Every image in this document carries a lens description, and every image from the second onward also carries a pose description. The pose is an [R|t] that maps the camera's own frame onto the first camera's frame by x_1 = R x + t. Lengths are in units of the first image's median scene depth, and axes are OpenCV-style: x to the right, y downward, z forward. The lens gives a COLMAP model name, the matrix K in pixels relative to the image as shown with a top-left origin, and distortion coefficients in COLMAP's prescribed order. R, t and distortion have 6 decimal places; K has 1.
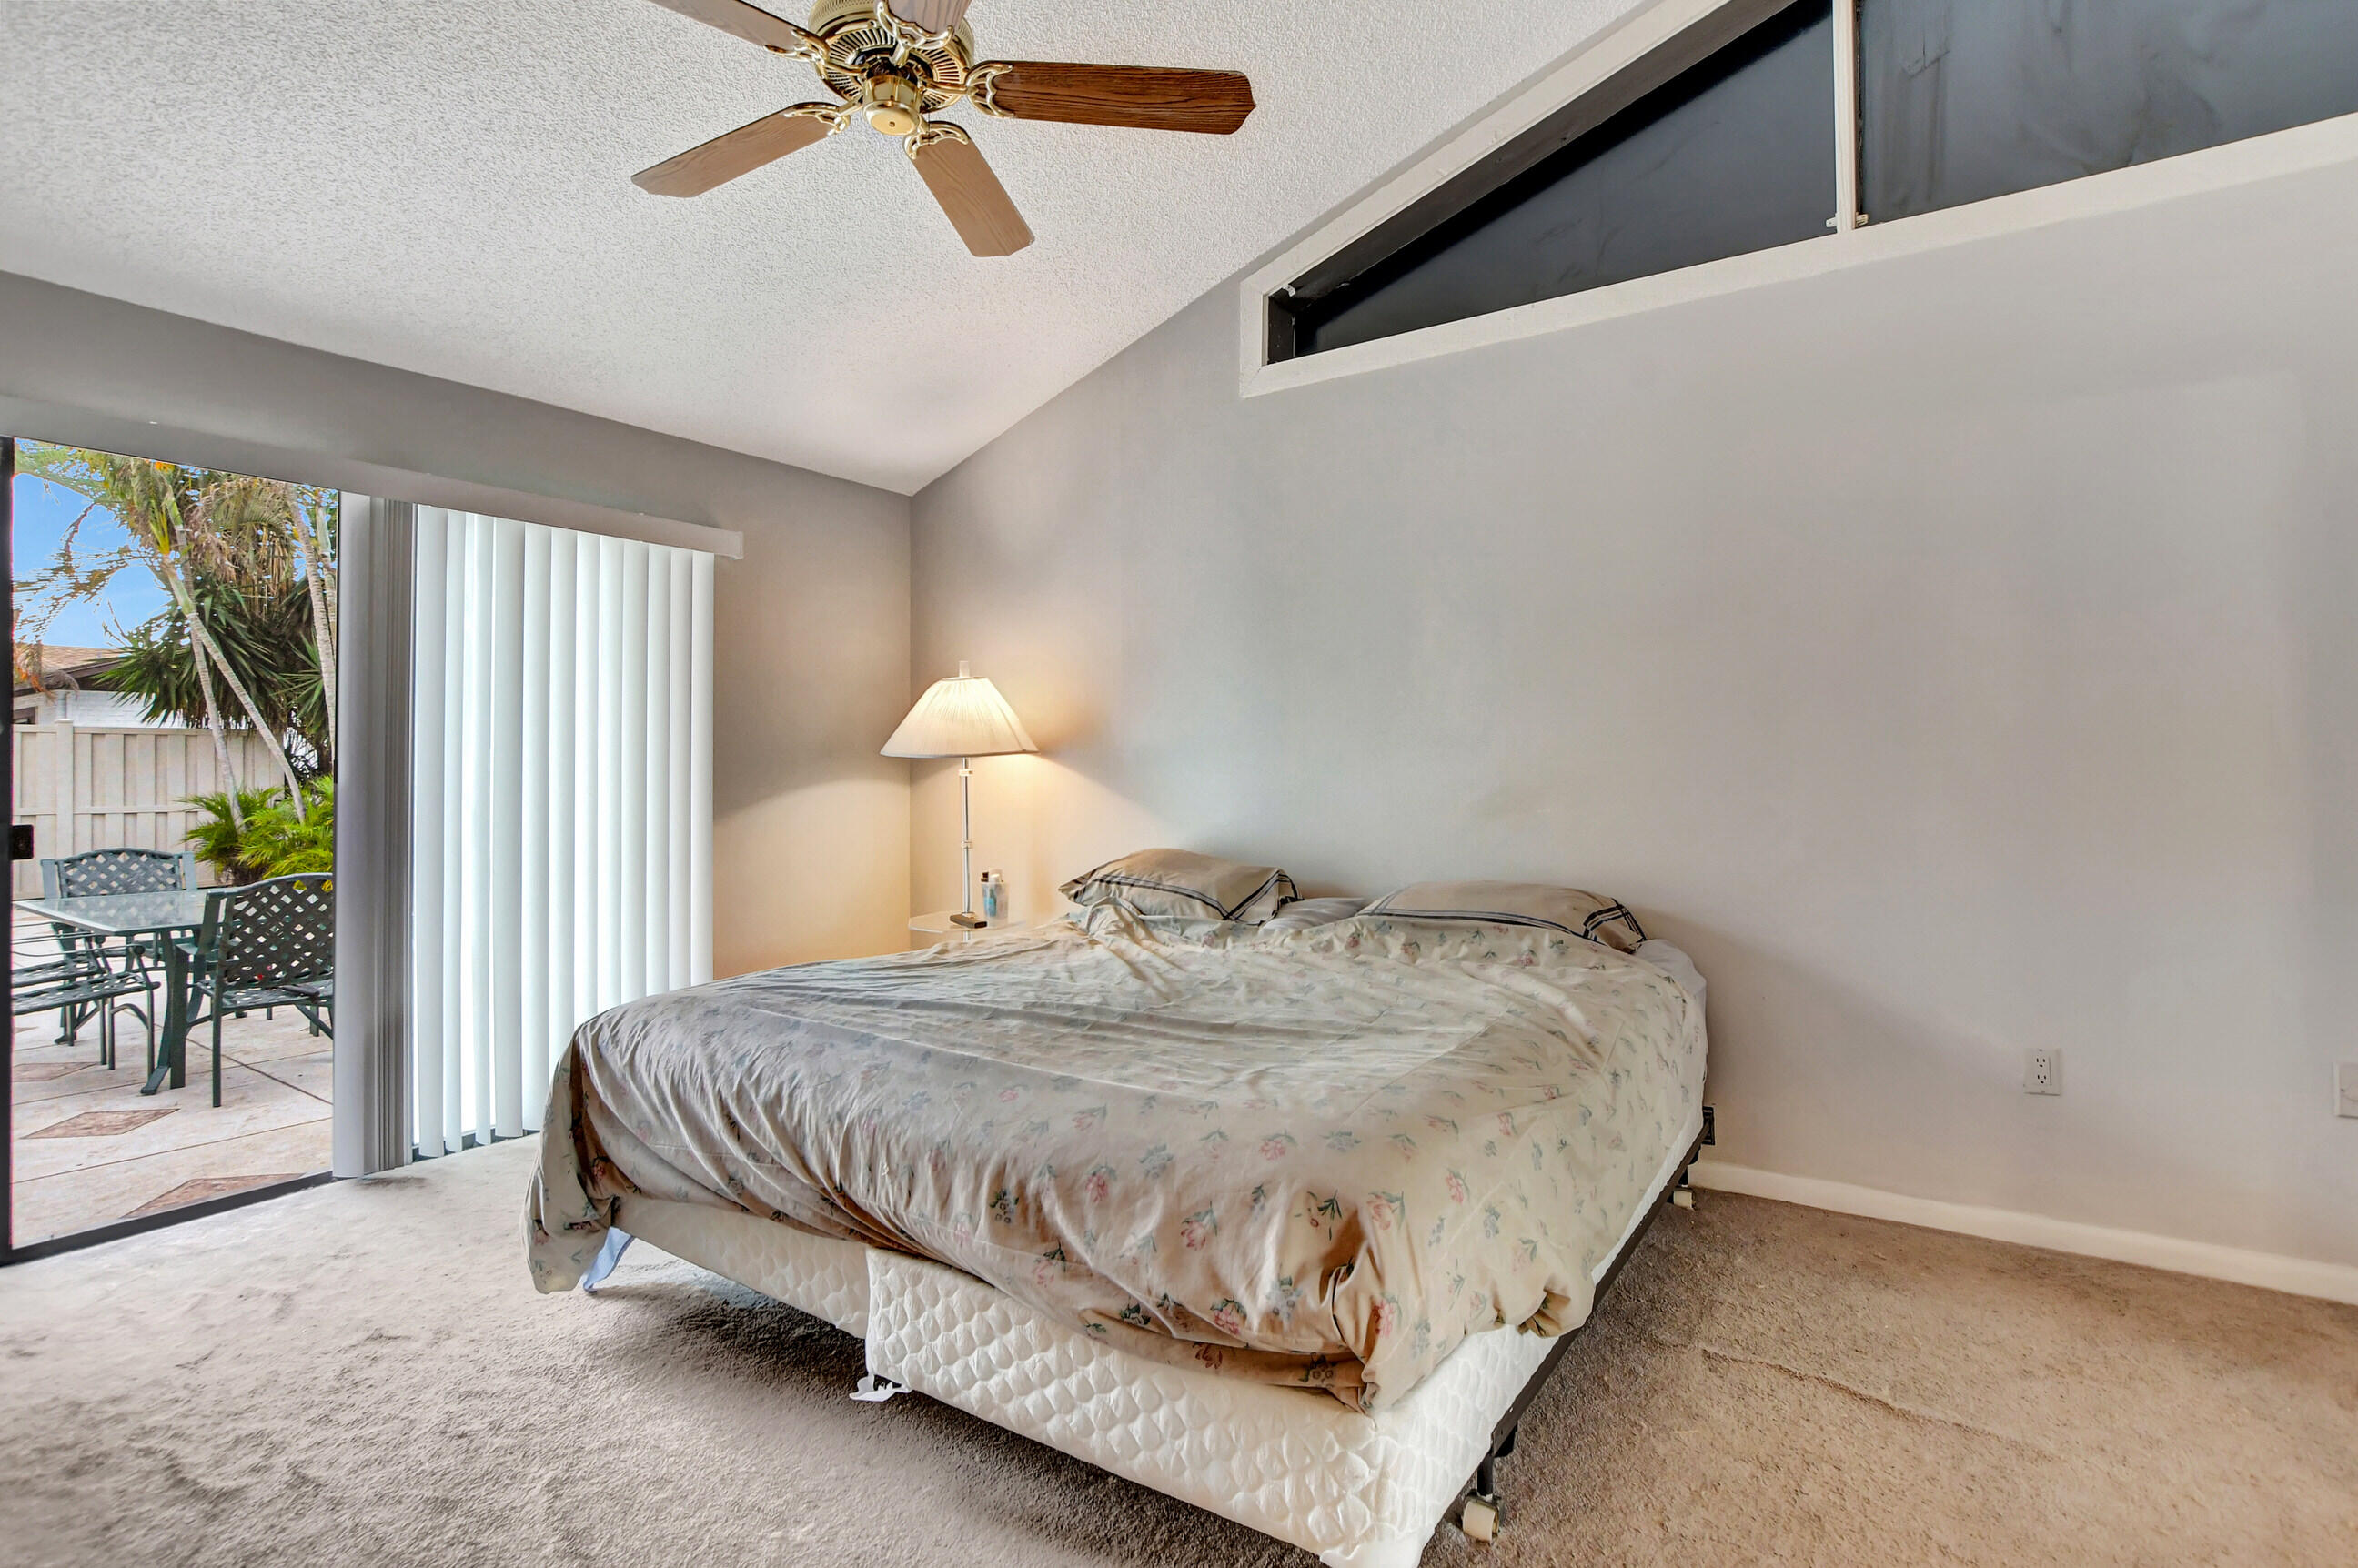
lens RADIAL K [[1159.1, 0, 1178.6], [0, 1159.1, 739.8], [0, 0, 1]] dist [-0.003892, -0.000285]
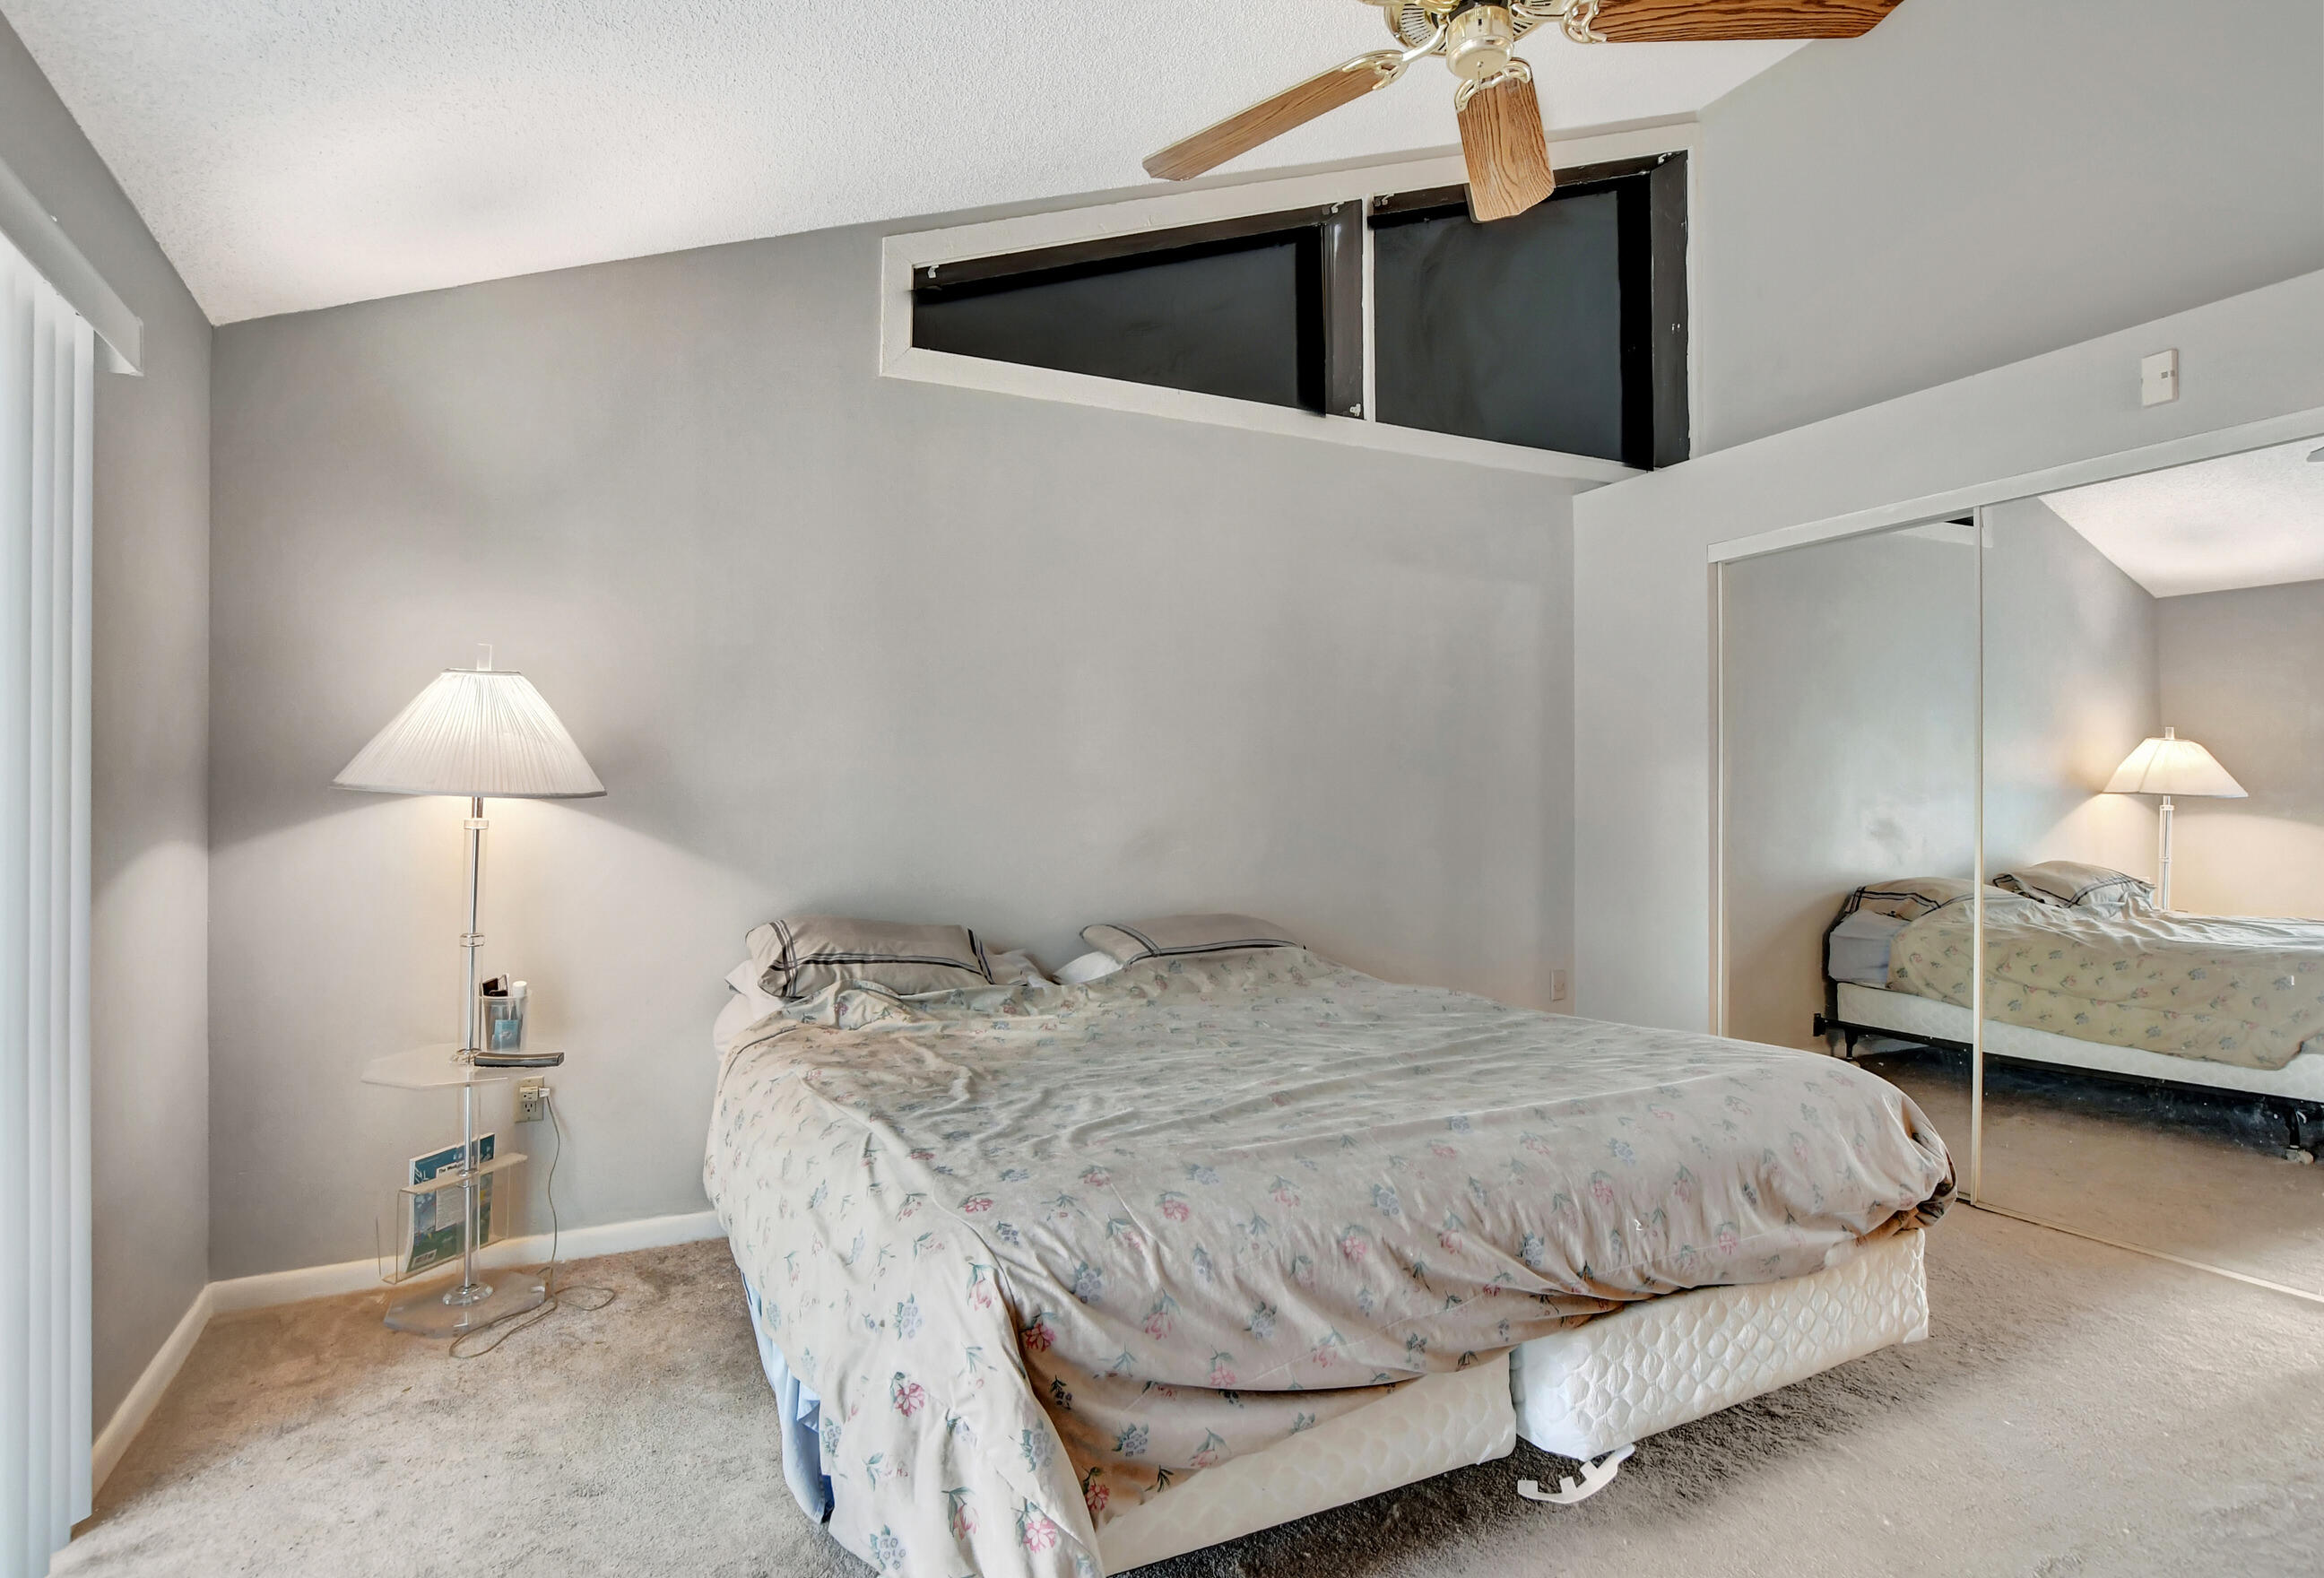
lens RADIAL K [[1194.9, 0, 1162.0], [0, 1194.9, 789.0], [0, 0, 1]] dist [-0.016107, 0.000132]
pose [[0.483043, 0.010426, 0.875535, -0.974822], [-0.008009, 0.999940, -0.007489, 0.017467], [-0.875560, -0.003395, 0.483098, 0.651517]]
